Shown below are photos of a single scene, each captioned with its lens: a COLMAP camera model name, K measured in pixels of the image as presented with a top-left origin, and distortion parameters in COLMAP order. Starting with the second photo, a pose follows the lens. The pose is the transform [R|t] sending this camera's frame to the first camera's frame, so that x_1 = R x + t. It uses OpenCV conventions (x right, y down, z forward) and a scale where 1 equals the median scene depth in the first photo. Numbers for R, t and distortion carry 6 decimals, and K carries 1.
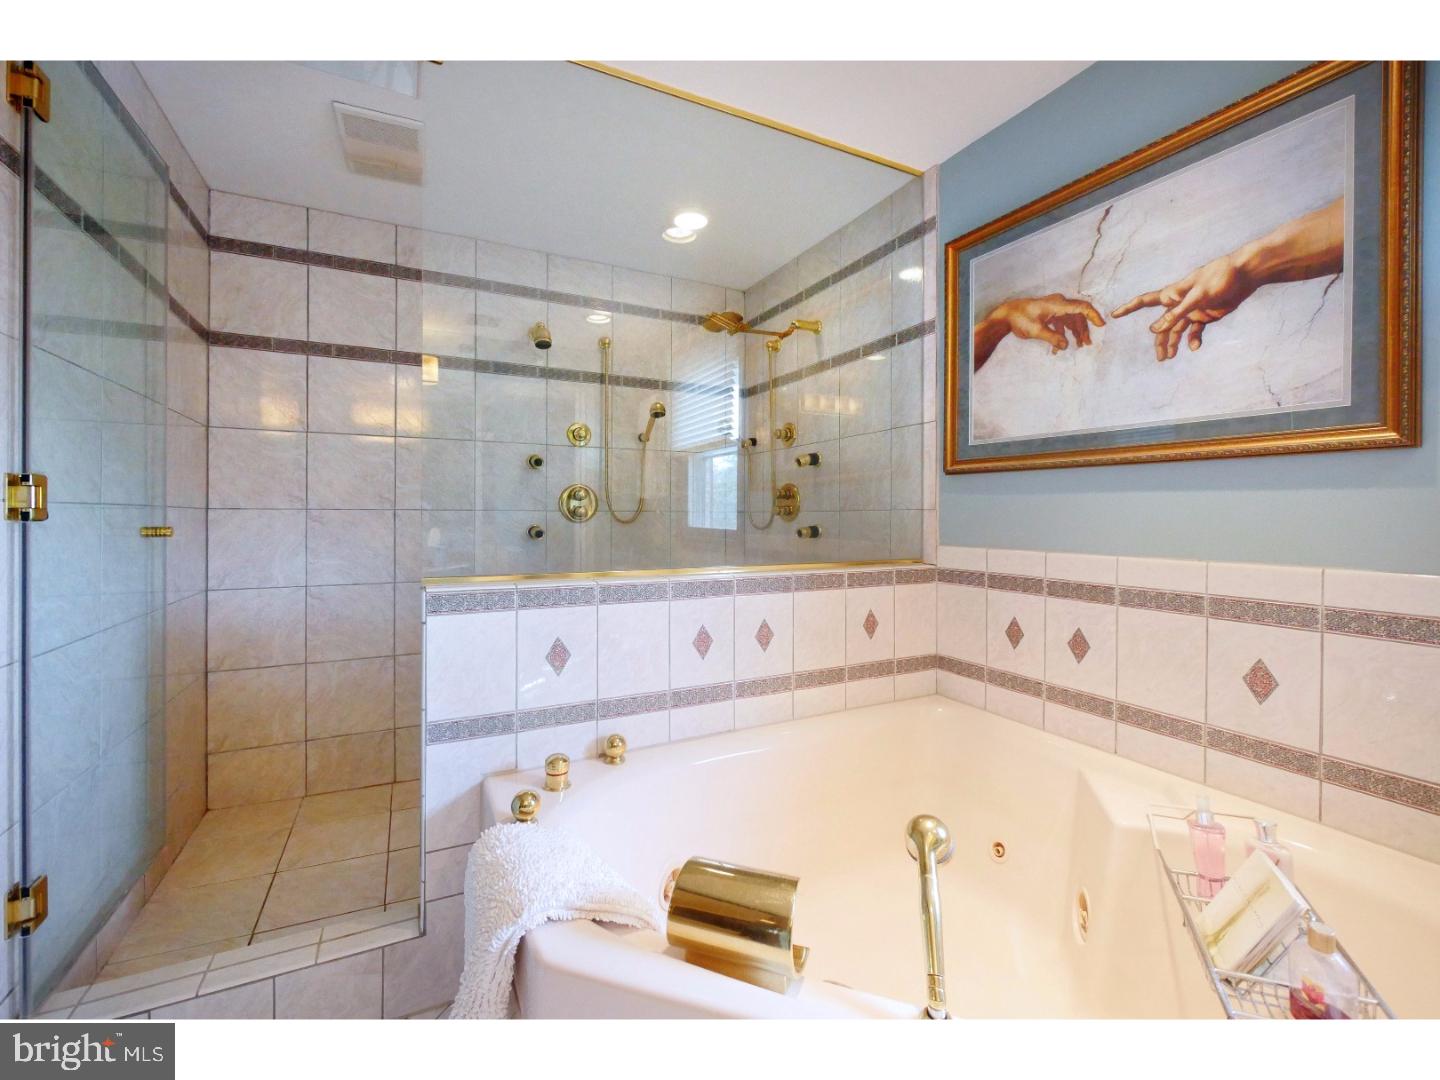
lens RADIAL K [[582.7, 0, 720.0], [0, 582.7, 540.0], [0, 0, 1]] dist [-0.000261, -0.000005]
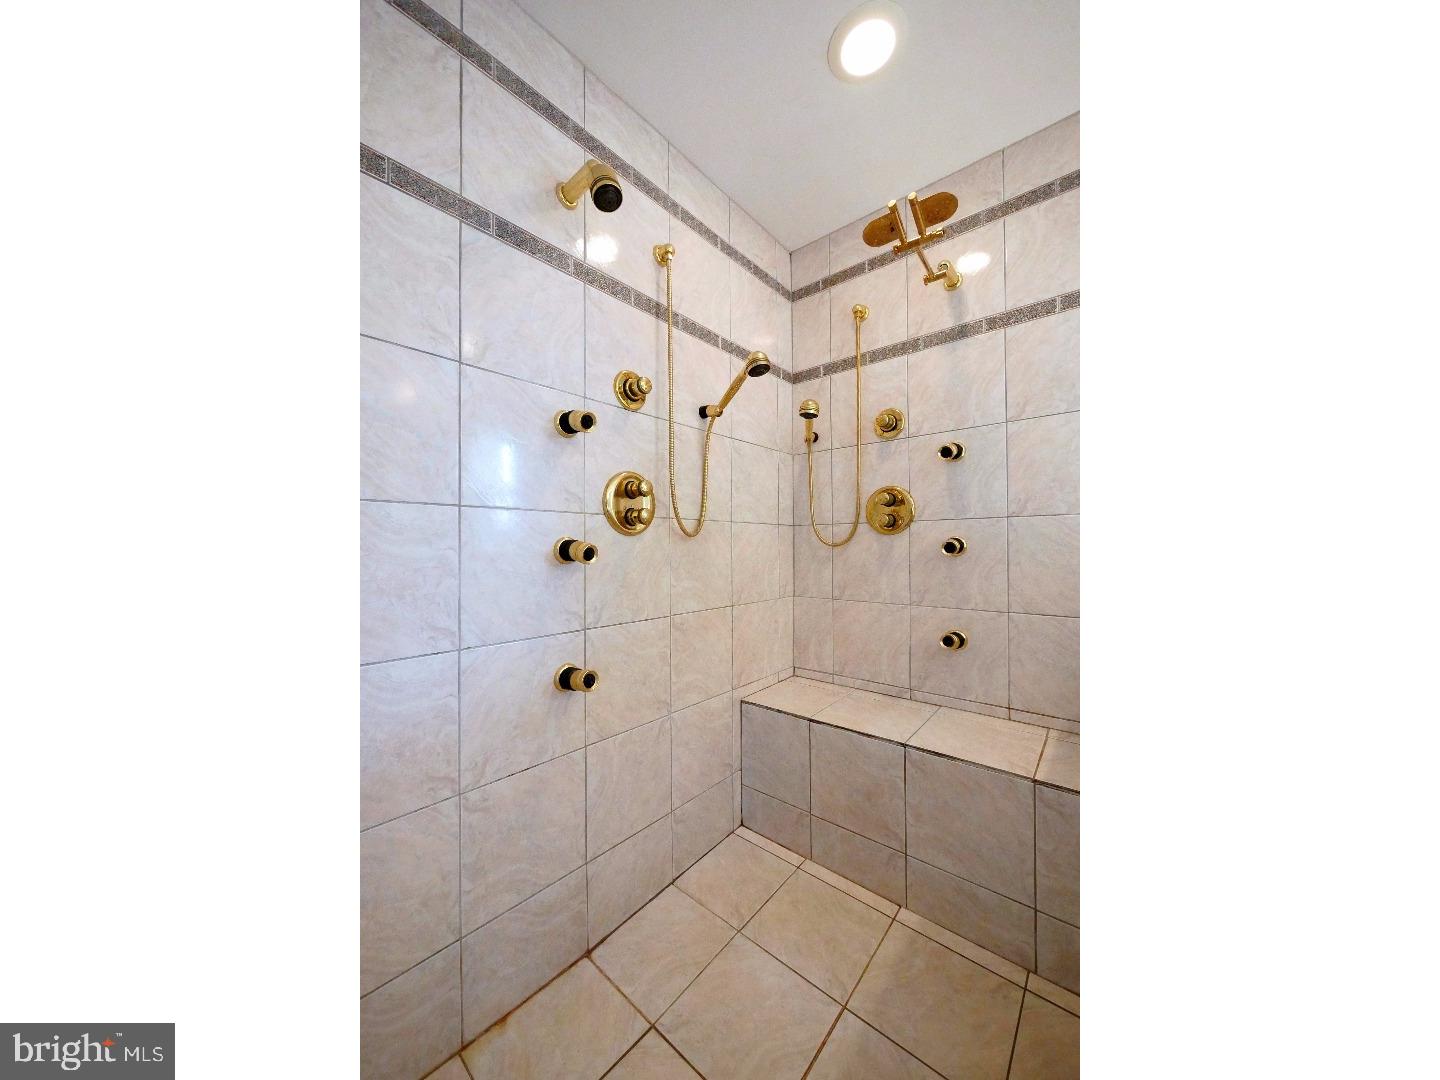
lens RADIAL K [[459.1, 0, 720.0], [0, 459.1, 540.0], [0, 0, 1]] dist [0.015185, 0.000001]
pose [[0.935402, -0.006866, 0.353519, -0.322732], [0.023414, 0.998820, -0.042554, -0.002871], [-0.352810, 0.048082, 0.934459, 0.521829]]
